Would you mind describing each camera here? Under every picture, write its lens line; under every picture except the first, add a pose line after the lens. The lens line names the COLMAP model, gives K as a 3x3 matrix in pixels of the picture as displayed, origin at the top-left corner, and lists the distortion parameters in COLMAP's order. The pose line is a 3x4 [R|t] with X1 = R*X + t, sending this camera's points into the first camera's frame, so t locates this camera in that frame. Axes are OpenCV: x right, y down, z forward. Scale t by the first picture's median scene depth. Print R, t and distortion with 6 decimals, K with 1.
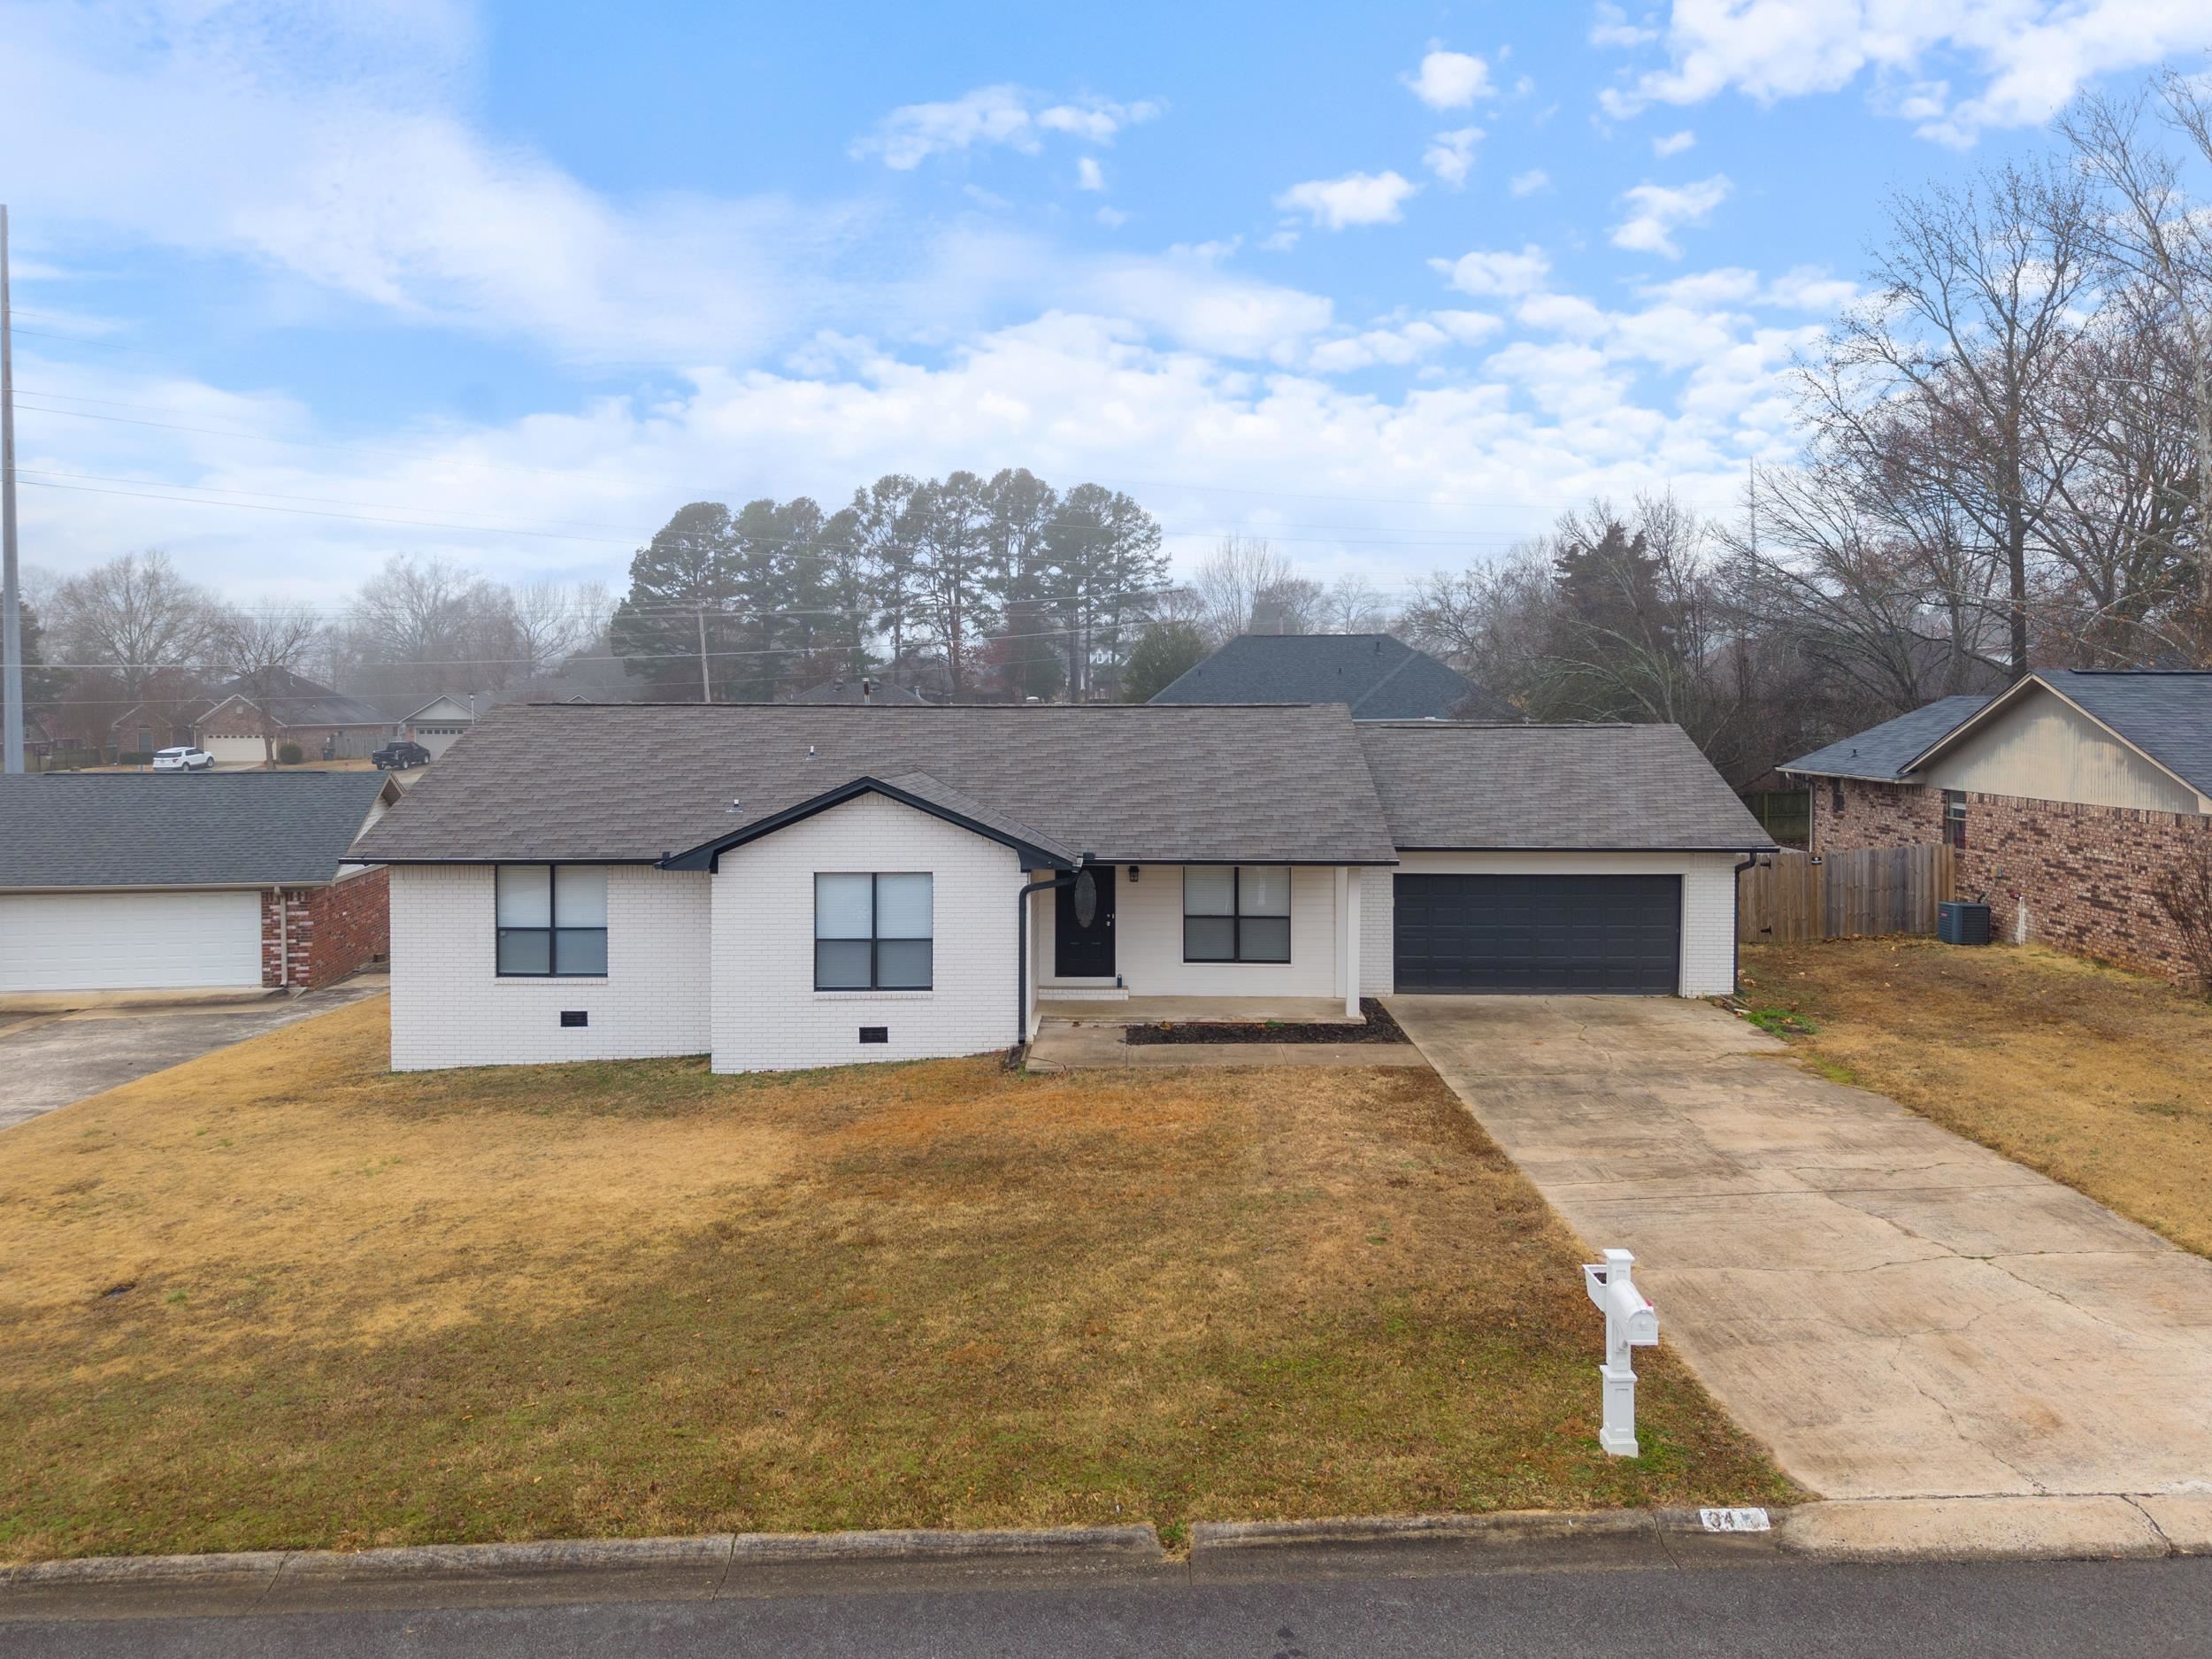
lens RADIAL K [[1519.7, 0, 1100.5], [0, 1519.7, 823.9], [0, 0, 1]] dist [0.032174, -0.032638]
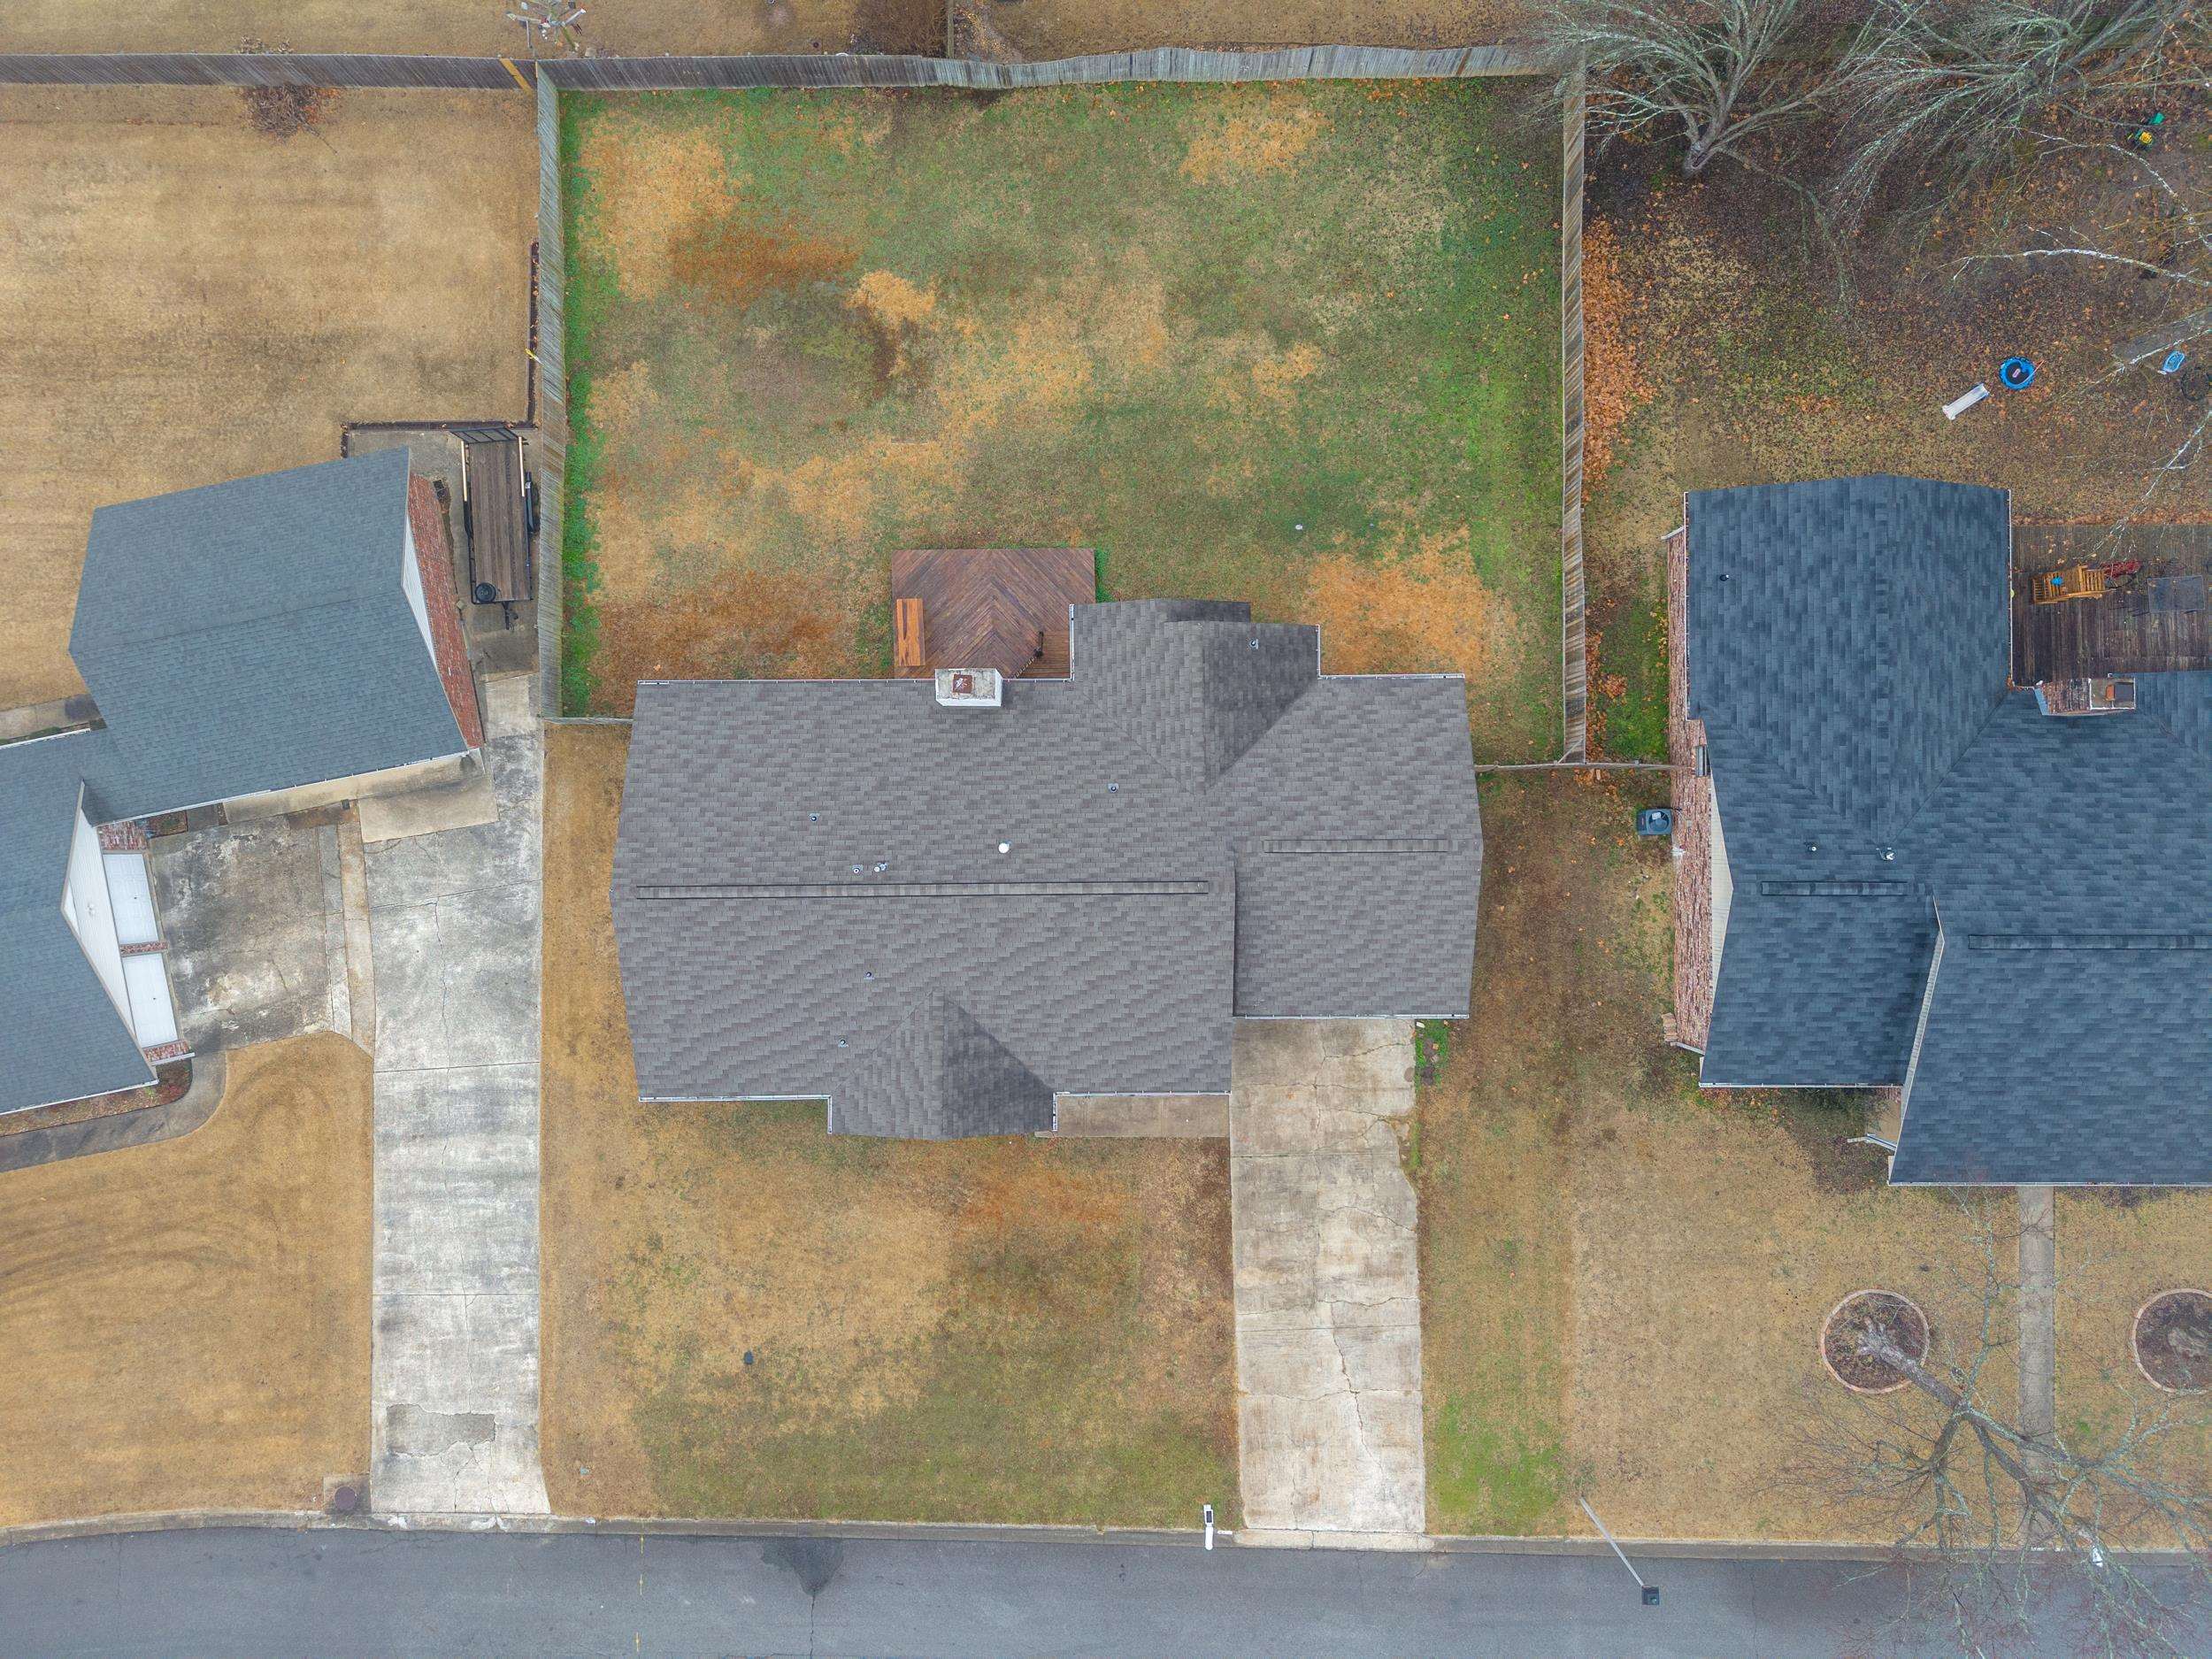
lens RADIAL K [[1519.7, 0, 1100.5], [0, 1519.7, 823.9], [0, 0, 1]] dist [0.032174, -0.032638]
pose [[0.999455, -0.032043, -0.007967, 0.063845], [0.010825, 0.090039, 0.995879, -1.767625], [-0.031193, -0.995423, 0.090337, 1.126995]]
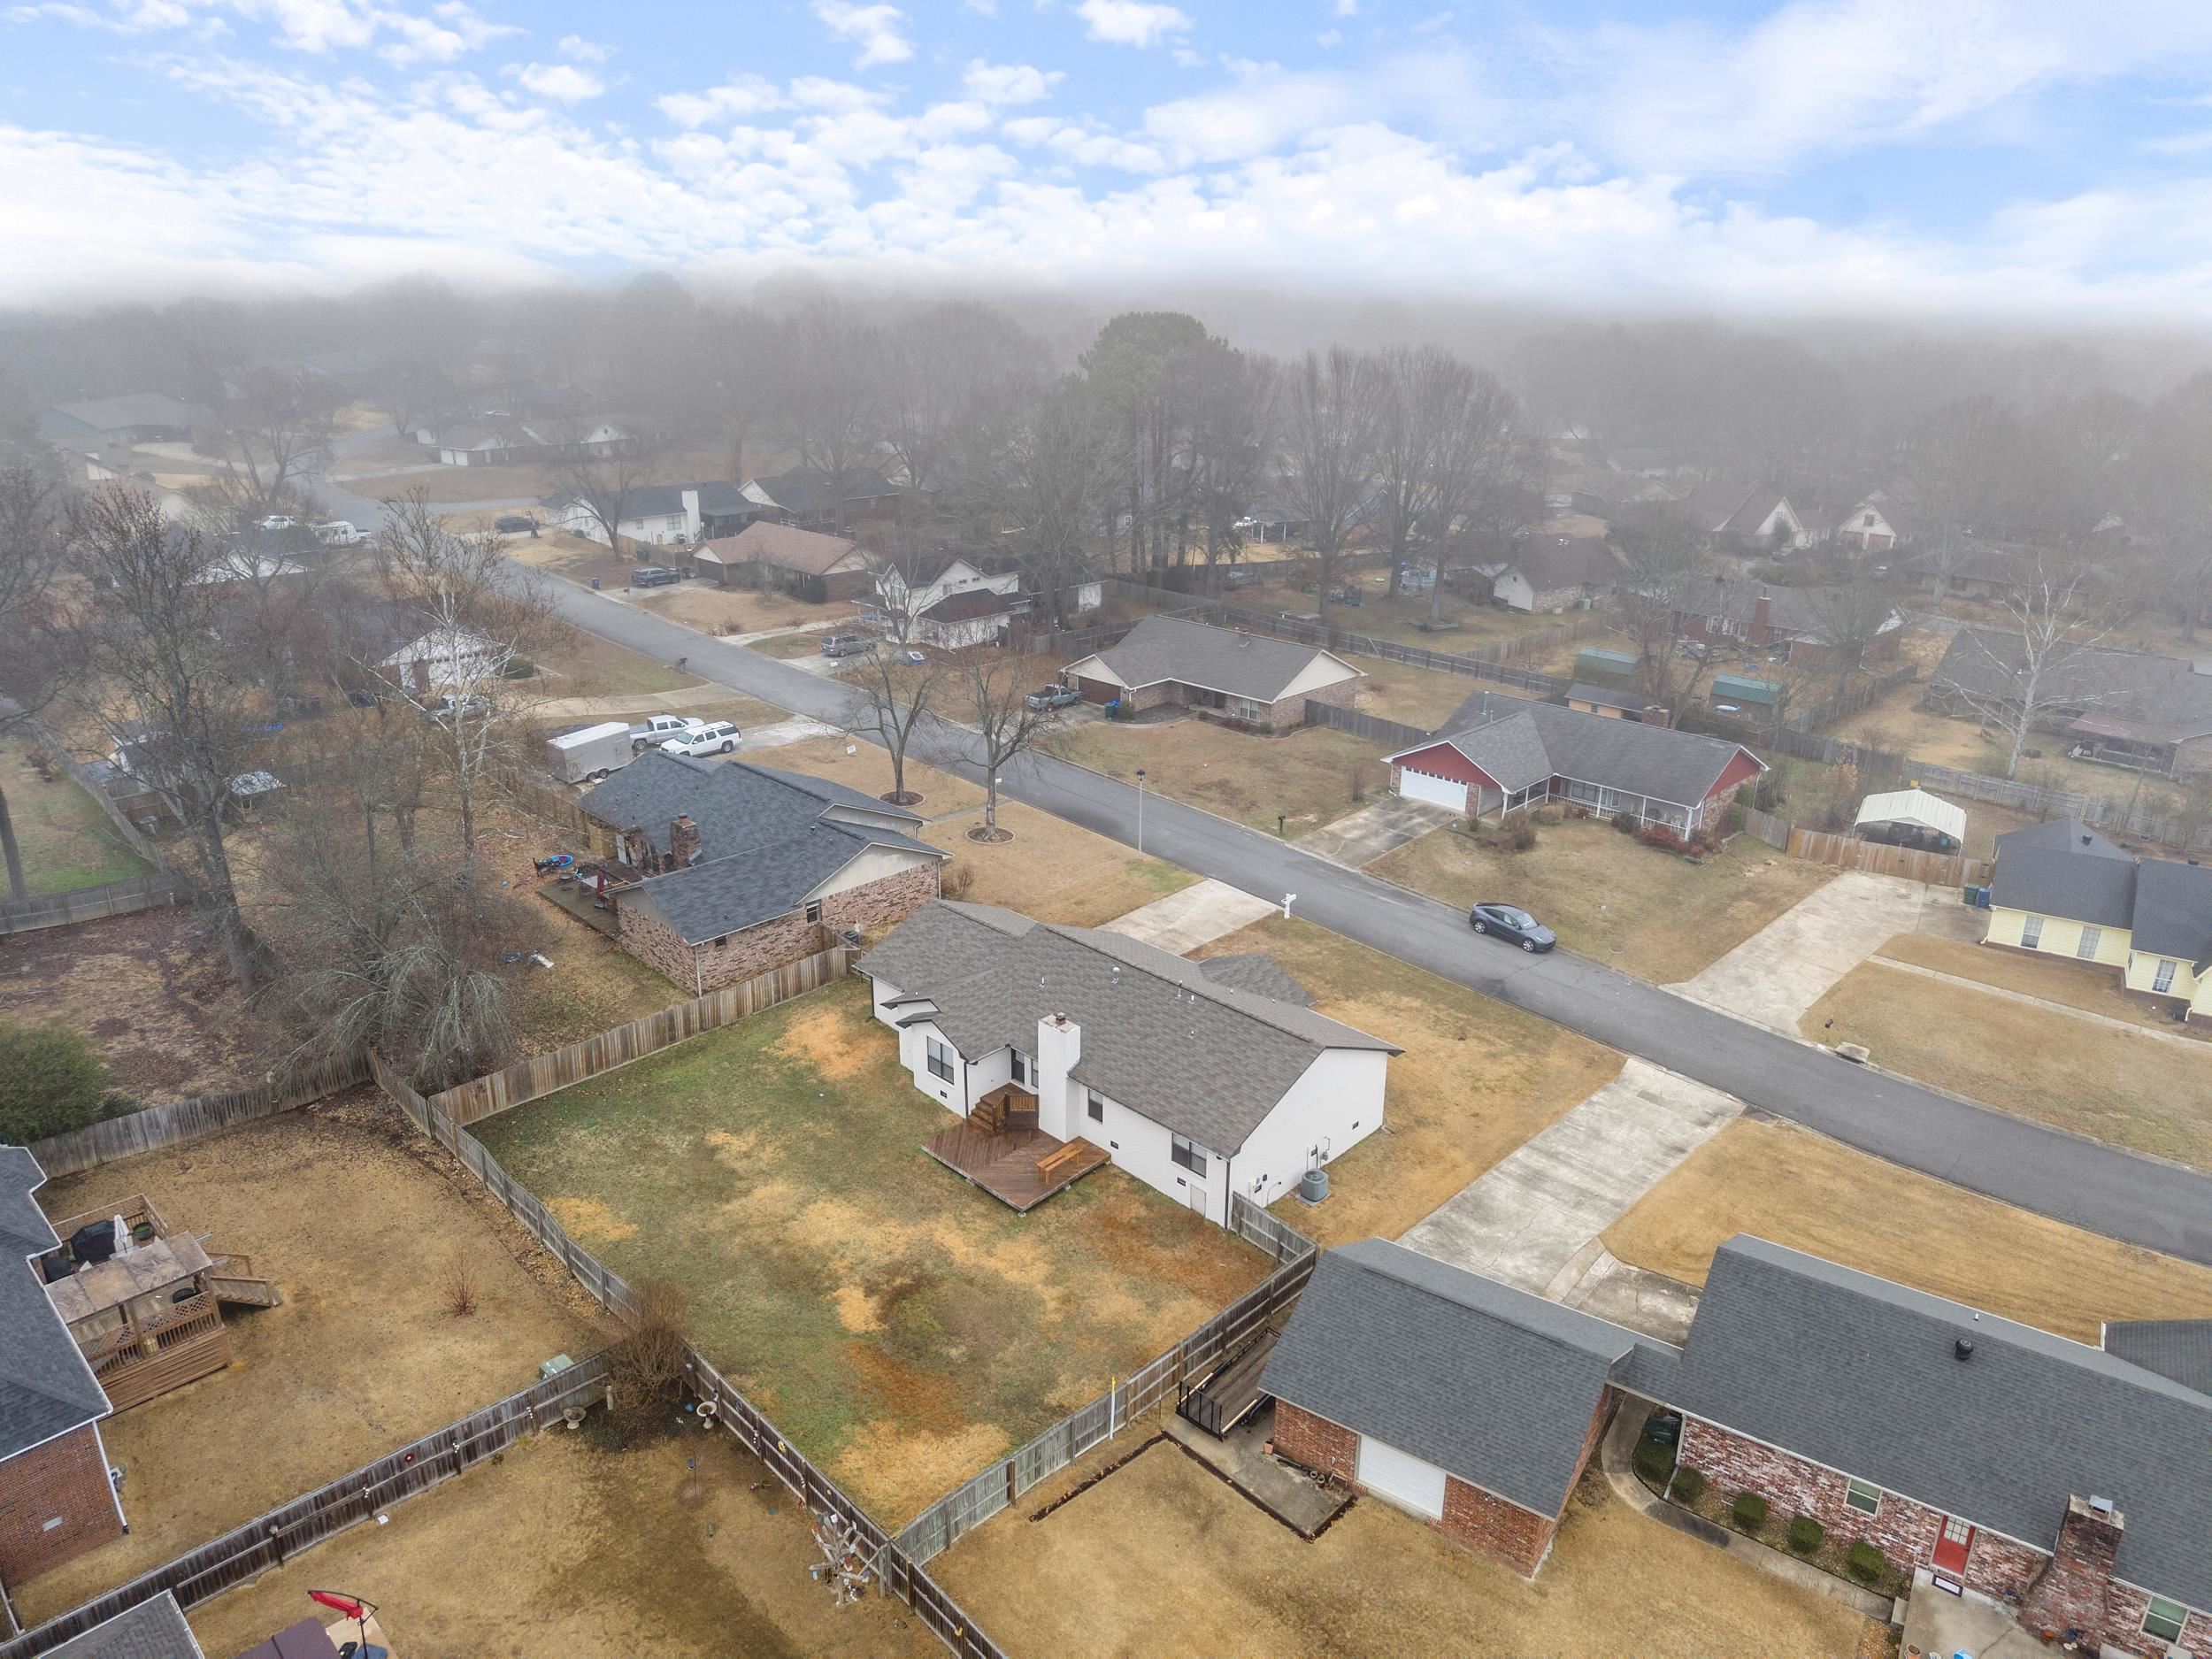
lens RADIAL K [[1497.4, 0, 1103.4], [0, 1497.4, 778.7], [0, 0, 1]] dist [0.038681, -0.036455]
pose [[-0.731167, -0.221094, 0.645377, -1.704155], [0.047237, 0.927347, 0.371208, -1.424041], [-0.680561, 0.301901, -0.667602, 2.963638]]
